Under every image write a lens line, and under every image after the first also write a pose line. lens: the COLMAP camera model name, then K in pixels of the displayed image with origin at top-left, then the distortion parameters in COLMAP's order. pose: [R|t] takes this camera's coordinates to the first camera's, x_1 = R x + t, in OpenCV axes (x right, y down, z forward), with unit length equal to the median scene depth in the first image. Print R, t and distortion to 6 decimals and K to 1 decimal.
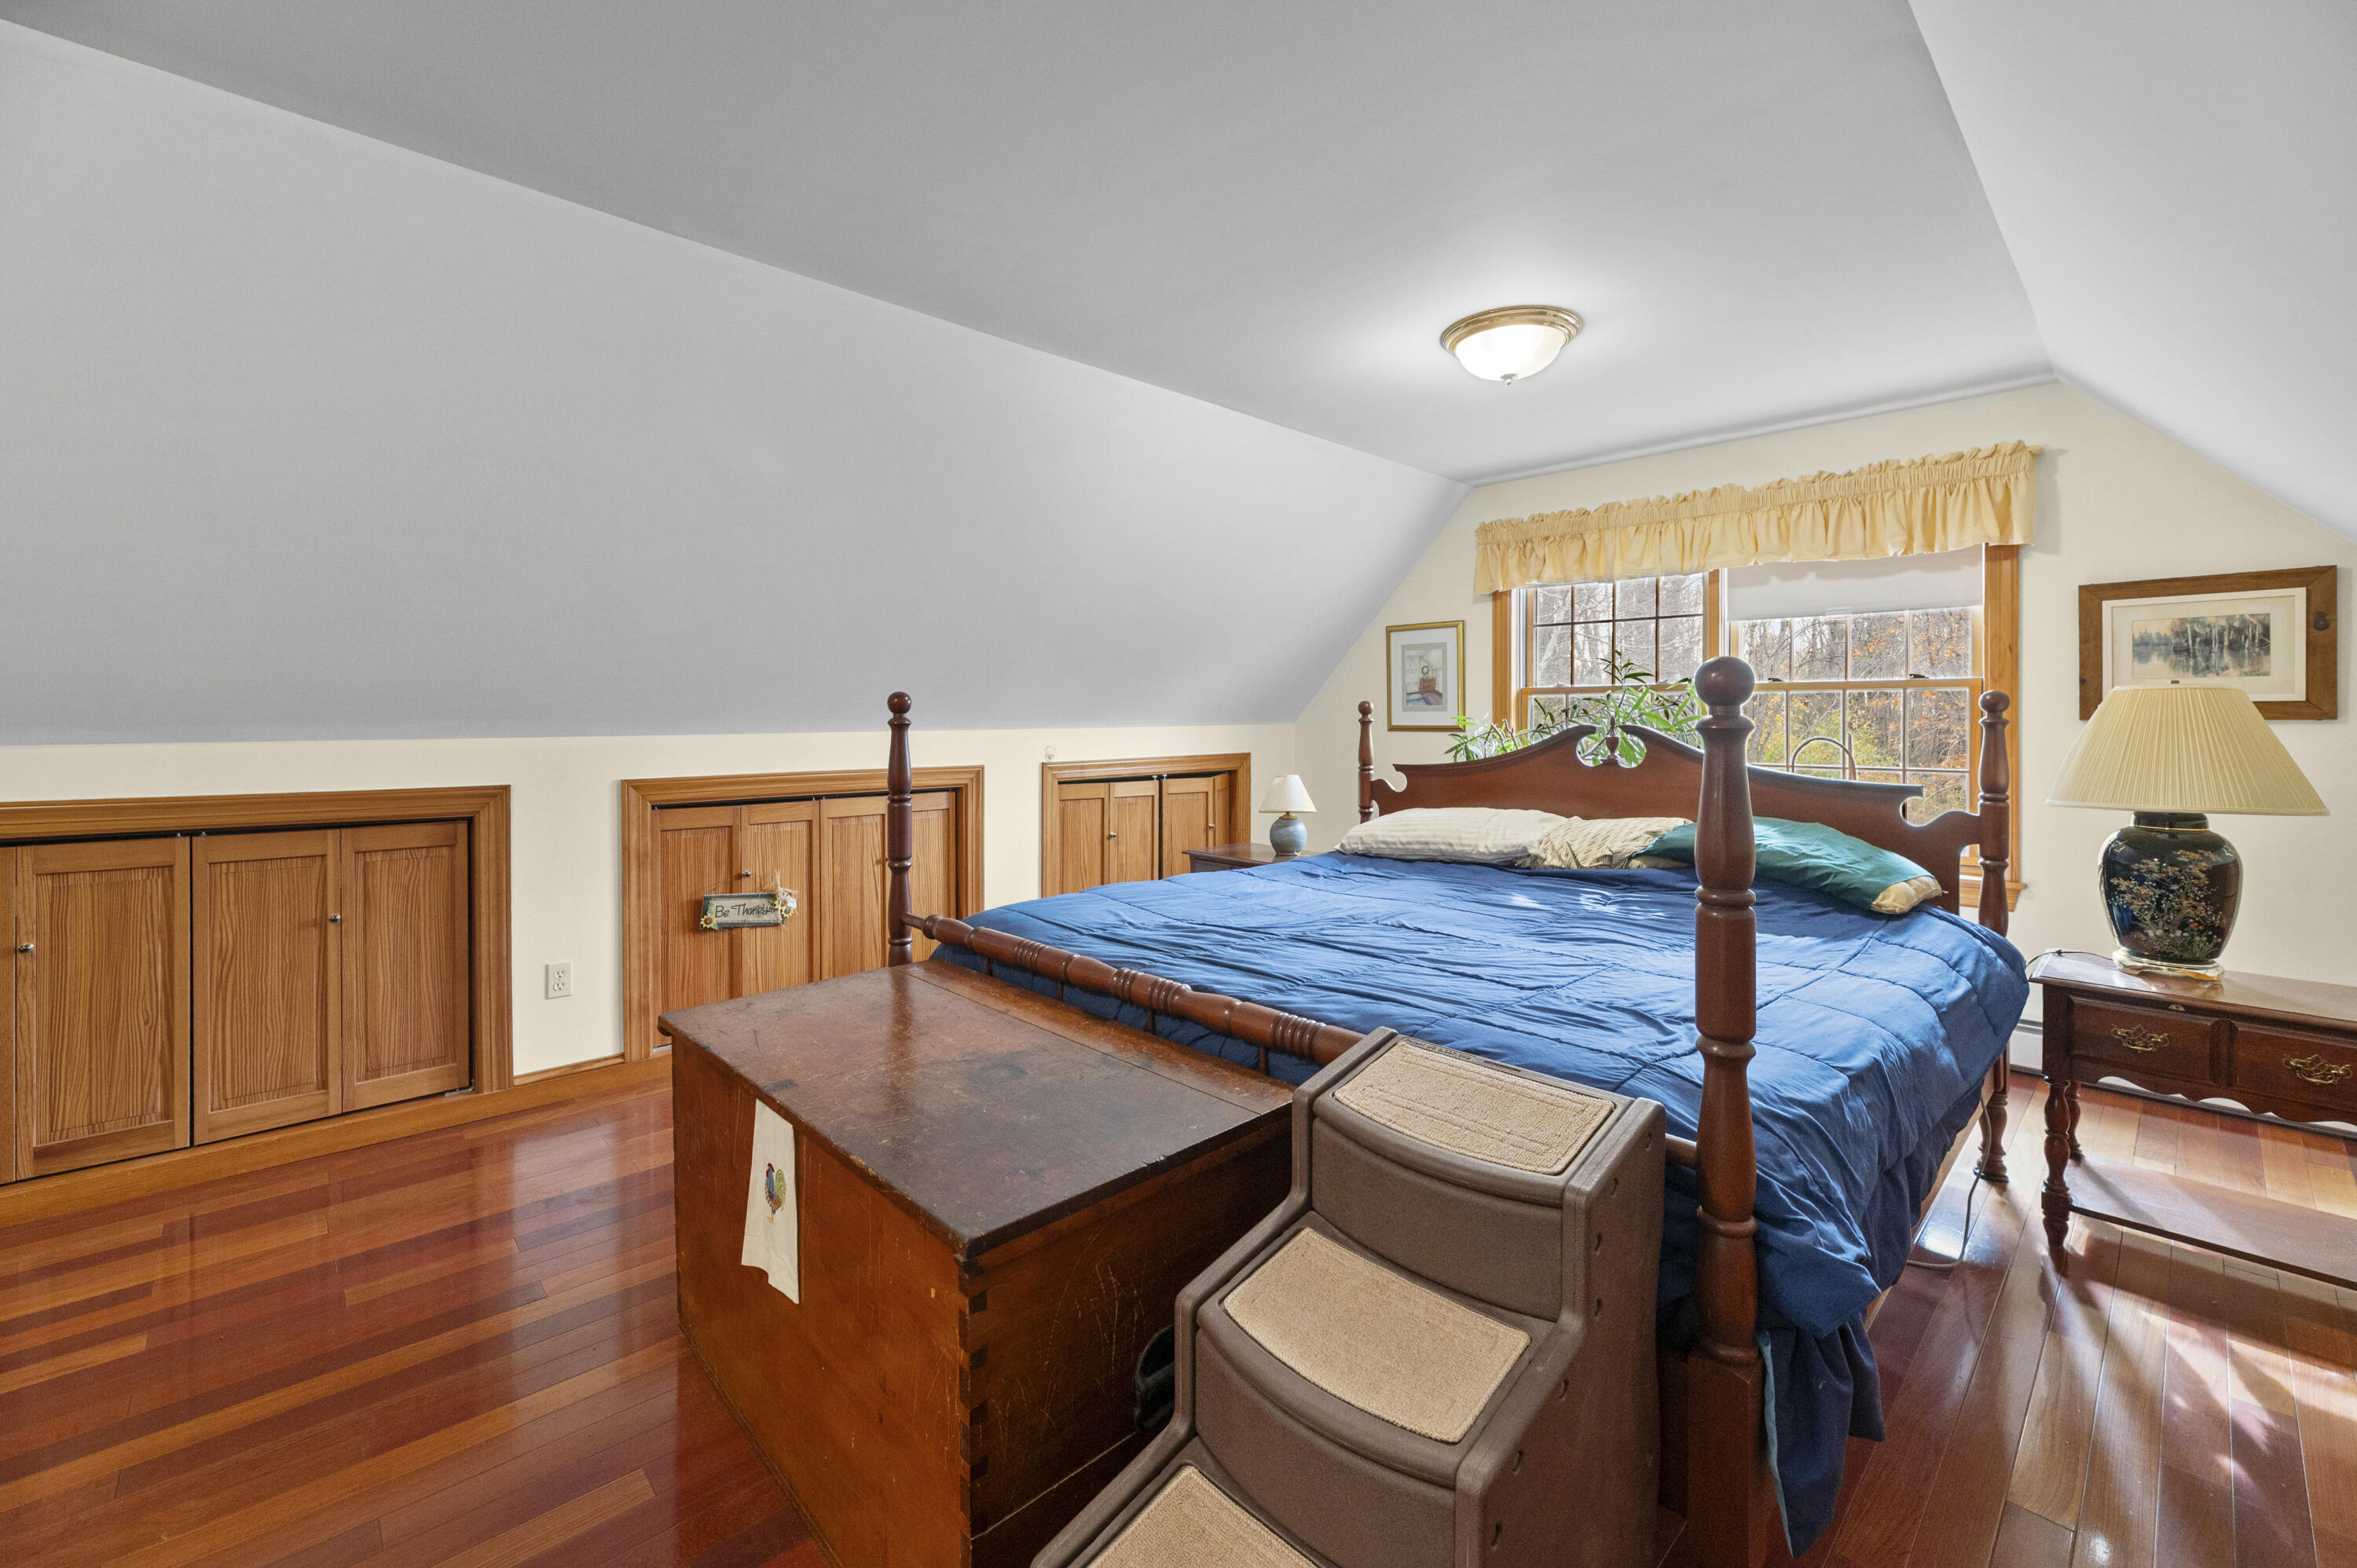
lens RADIAL K [[982.3, 0, 1179.4], [0, 982.3, 702.4], [0, 0, 1]] dist [0.000112, 0.000071]
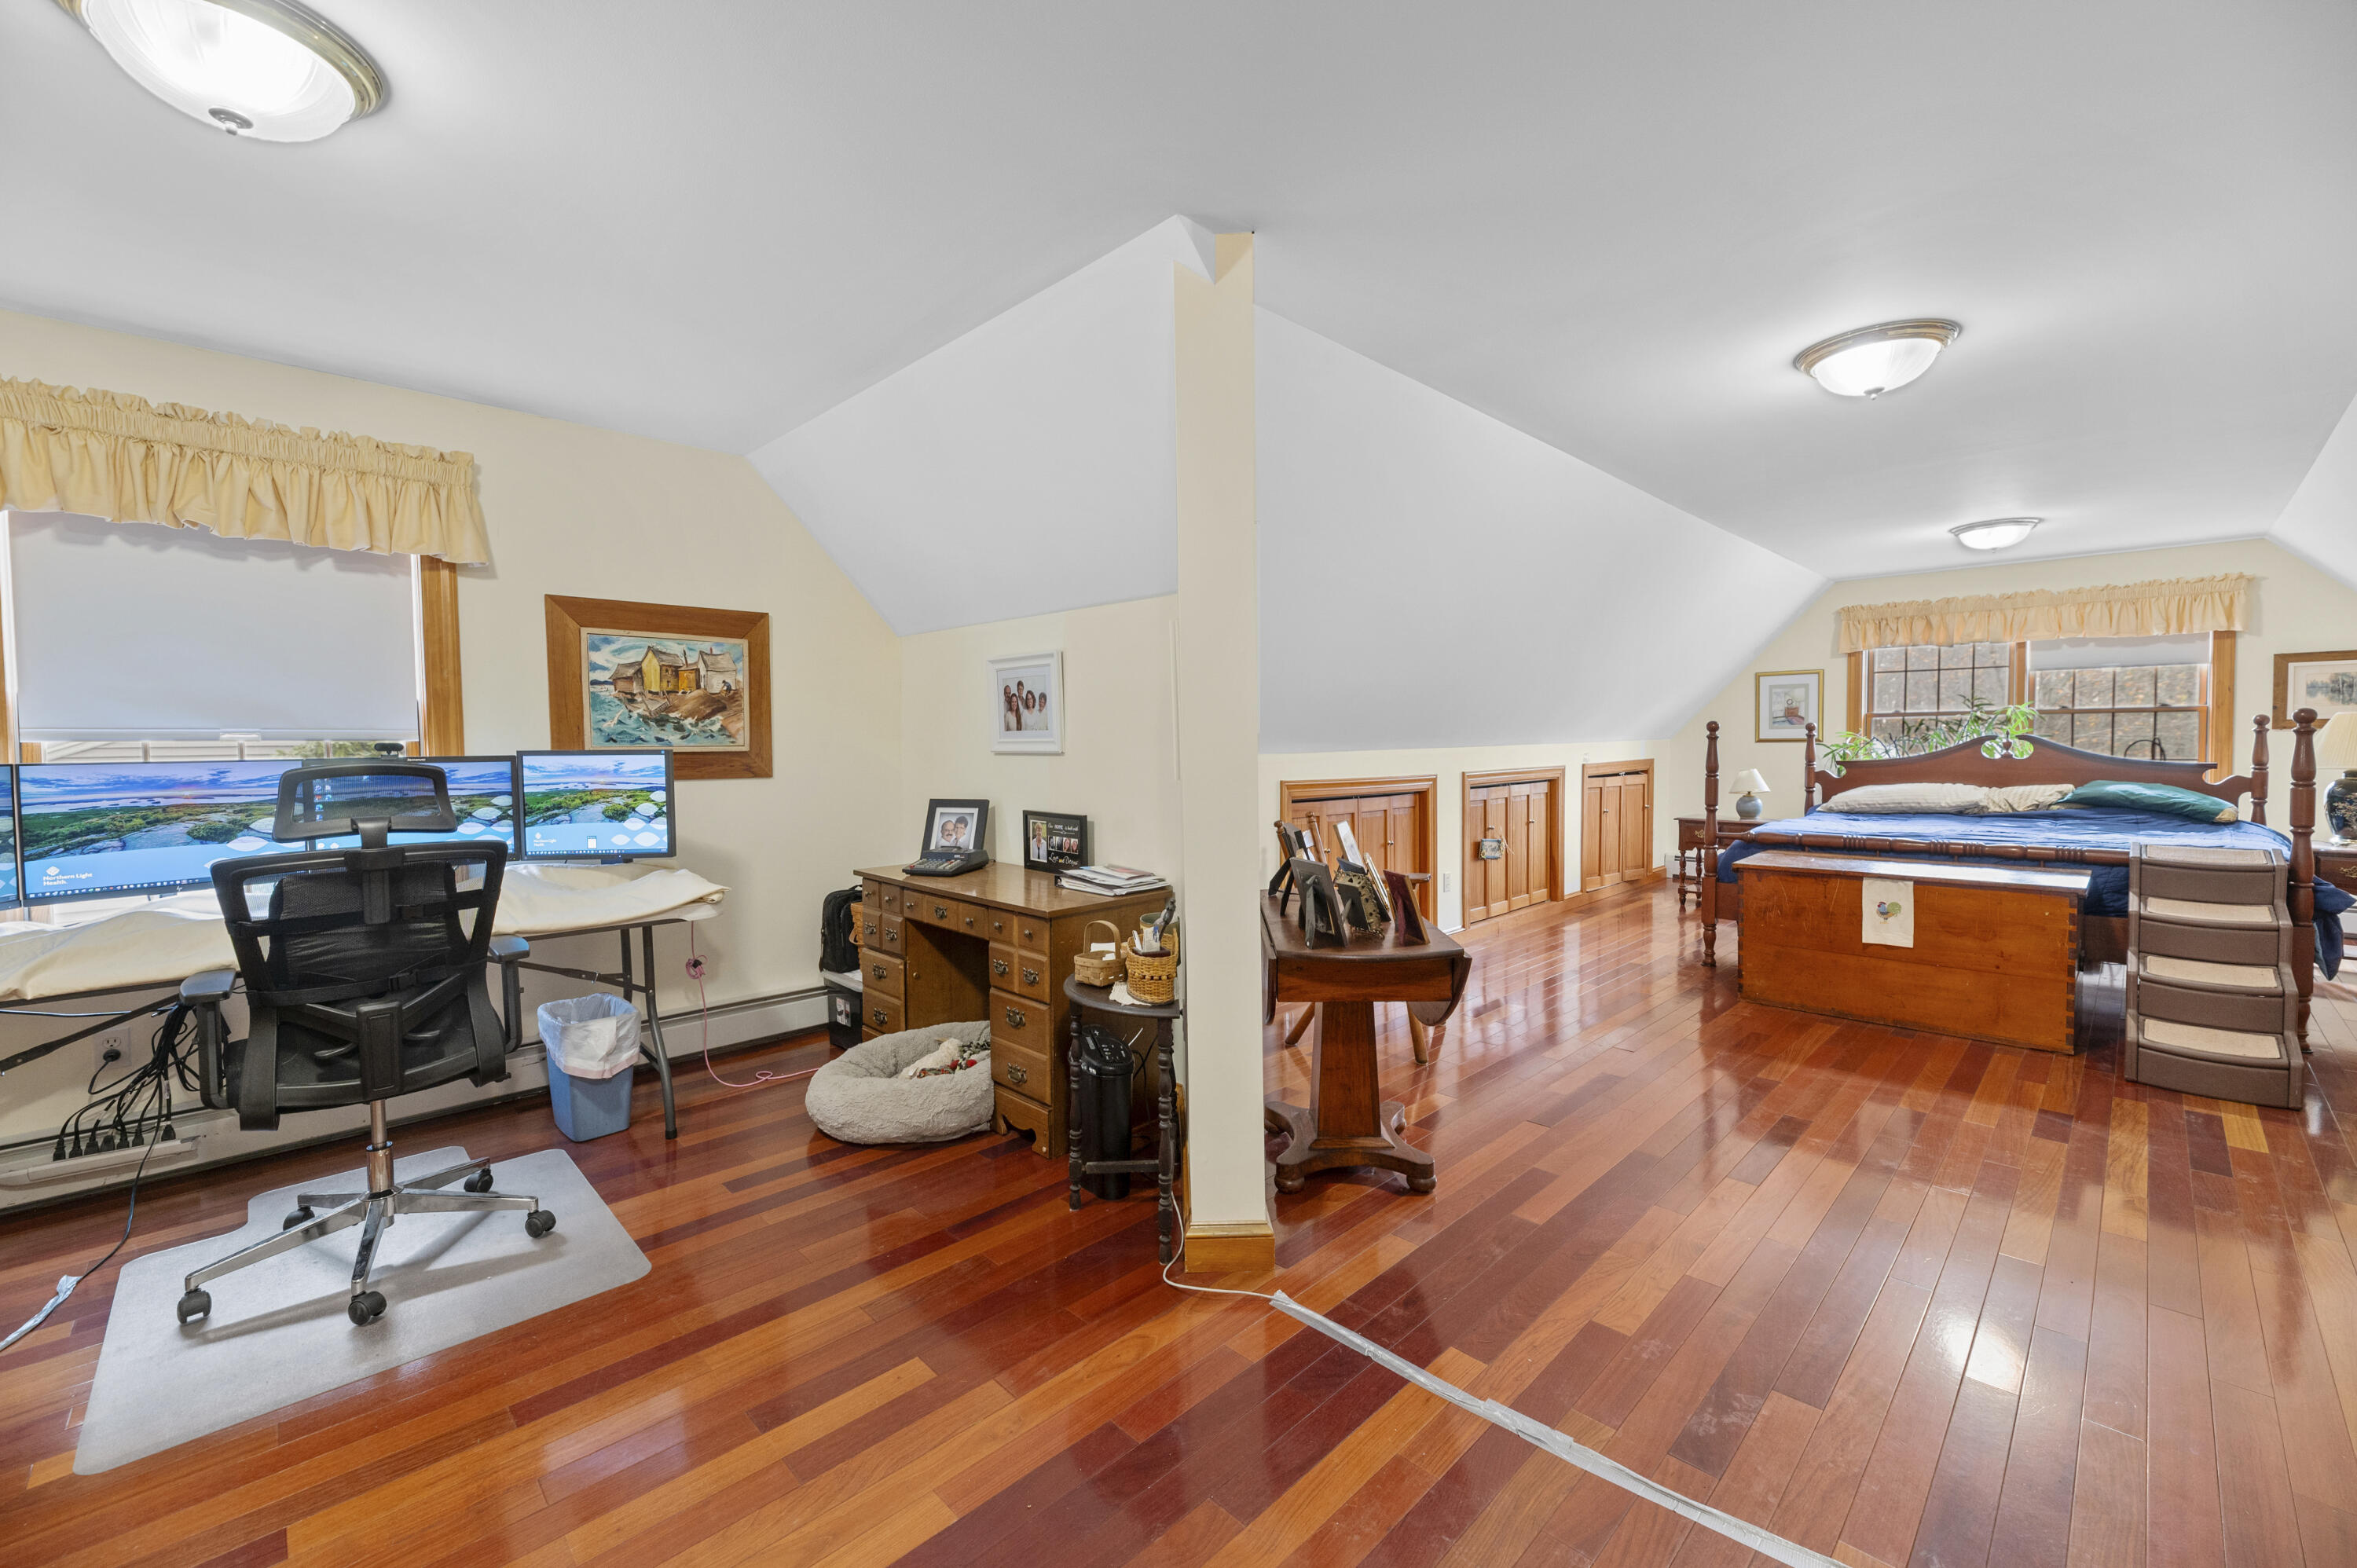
lens RADIAL K [[954.1, 0, 1195.0], [0, 954.1, 757.6], [0, 0, 1]] dist [0.001656, 0.000411]
pose [[0.999706, -0.009520, 0.022298, -1.047013], [0.008806, 0.999452, 0.031897, -0.003274], [-0.022589, -0.031691, 0.999242, -0.676222]]
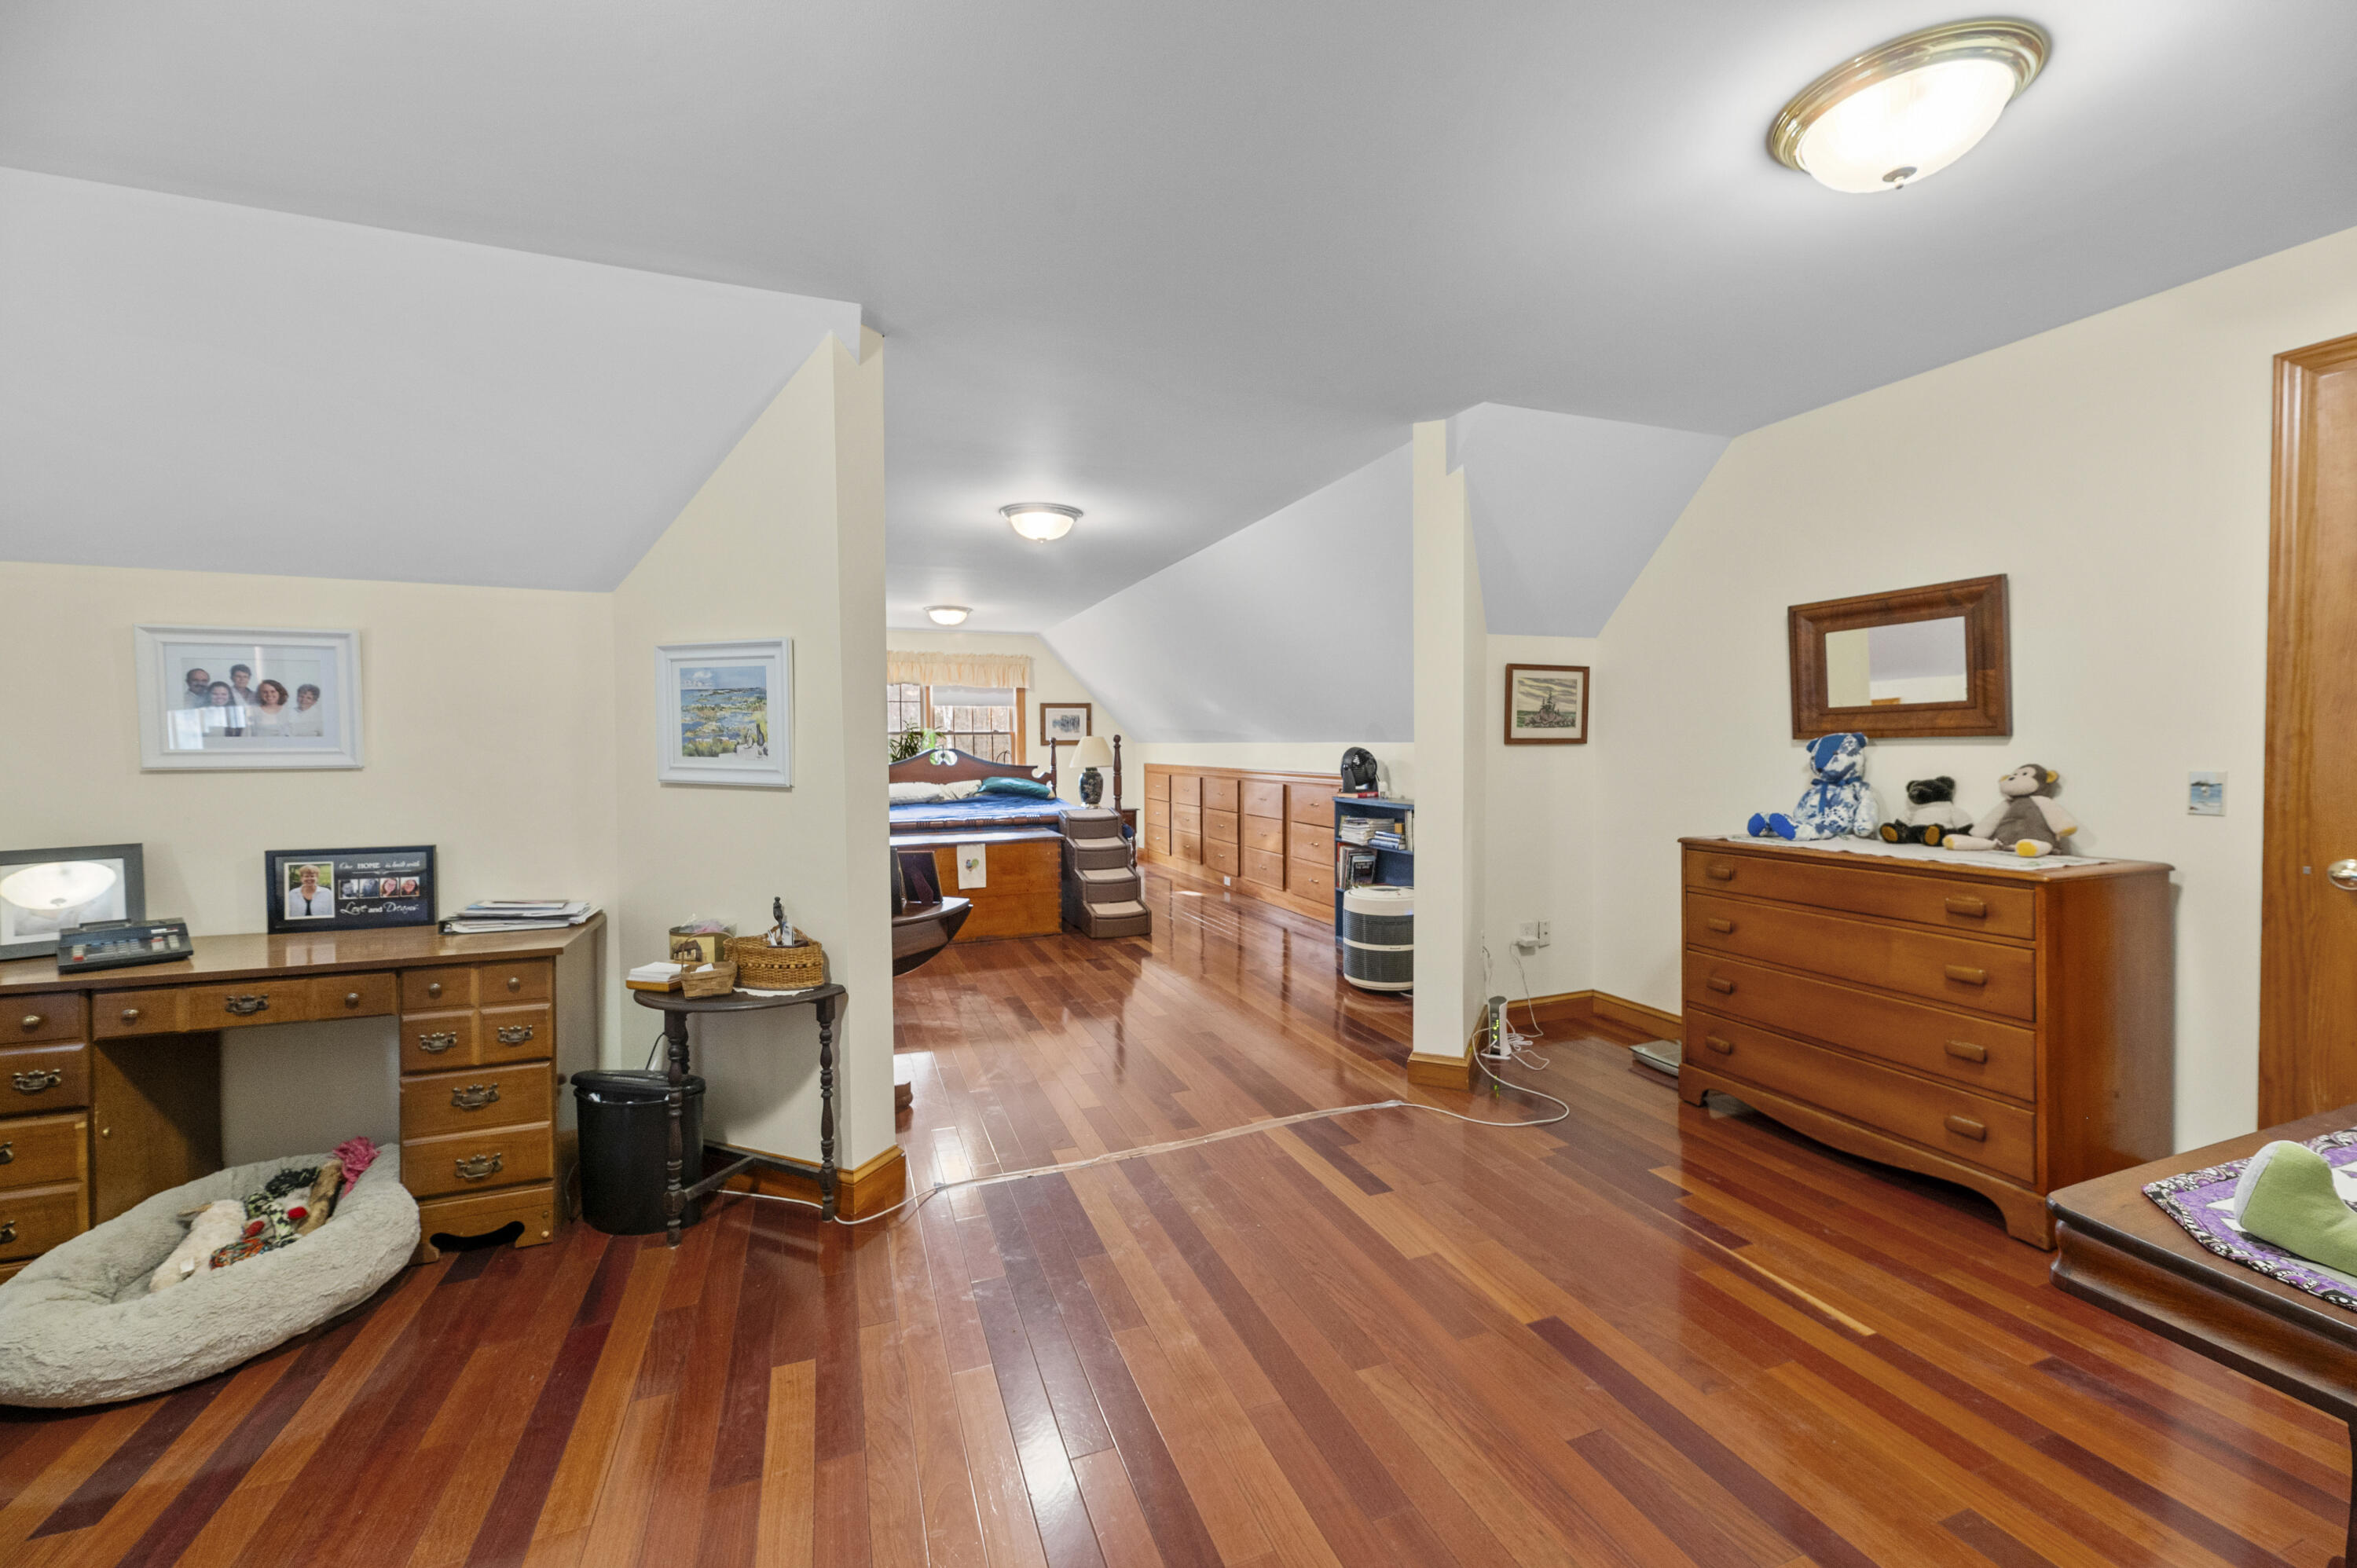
lens RADIAL K [[961.8, 0, 1191.7], [0, 961.8, 728.9], [0, 0, 1]] dist [0.000129, 0.000050]
pose [[0.364238, 0.012515, 0.931222, -1.689354], [-0.003797, 0.999921, -0.011954, -0.000783], [-0.931298, 0.000818, 0.364257, -0.543687]]
